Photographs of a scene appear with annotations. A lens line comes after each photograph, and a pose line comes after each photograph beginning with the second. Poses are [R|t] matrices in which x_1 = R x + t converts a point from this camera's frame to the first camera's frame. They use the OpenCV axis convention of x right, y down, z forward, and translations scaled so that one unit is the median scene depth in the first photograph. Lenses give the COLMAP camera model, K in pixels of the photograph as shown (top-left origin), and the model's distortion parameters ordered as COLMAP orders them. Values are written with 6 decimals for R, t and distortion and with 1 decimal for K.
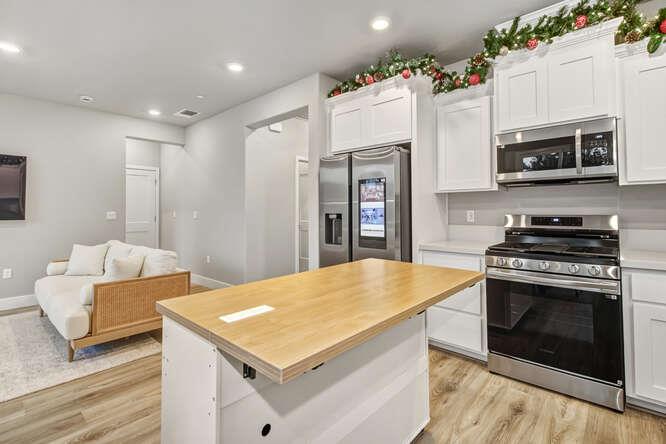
lens RADIAL K [[315.0, 0, 336.7], [0, 315.0, 200.9], [0, 0, 1]] dist [0.000189, -0.001109]
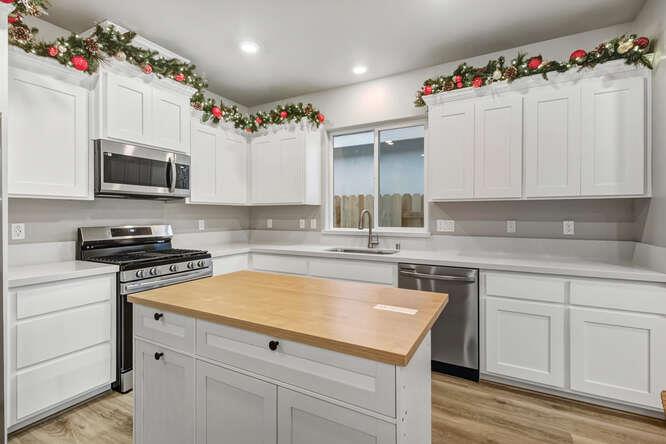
lens RADIAL K [[302.8, 0, 339.3], [0, 302.8, 216.4], [0, 0, 1]] dist [0.002368, -0.000305]
pose [[-0.244888, 0.000384, 0.969551, -0.540182], [-0.023871, 0.999694, -0.006425, 0.000205], [-0.969257, -0.024717, -0.244804, 0.587023]]
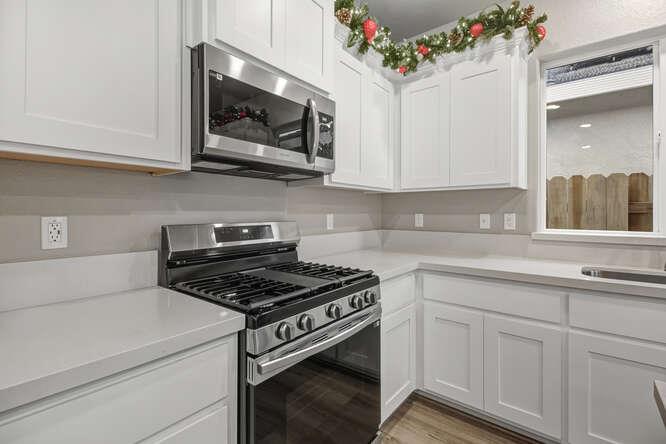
lens RADIAL K [[307.1, 0, 336.8], [0, 307.1, 211.8], [0, 0, 1]] dist [0.002913, -0.000125]
pose [[-0.052262, 0.006662, 0.998611, 0.081360], [-0.027063, 0.999601, -0.008085, 0.023200], [-0.998267, -0.027448, -0.052061, 0.897136]]
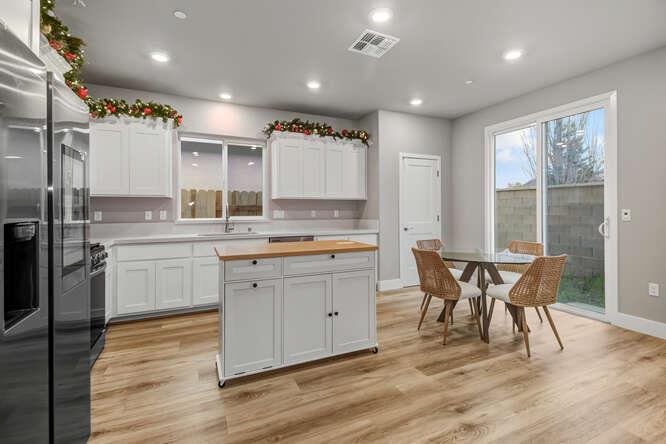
lens RADIAL K [[307.1, 0, 336.8], [0, 307.1, 211.8], [0, 0, 1]] dist [0.002913, -0.000125]
pose [[-0.919952, 0.003993, 0.392011, -0.548022], [-0.003972, 0.999802, -0.019506, 0.041154], [-0.392011, -0.019501, -0.919754, 1.494442]]
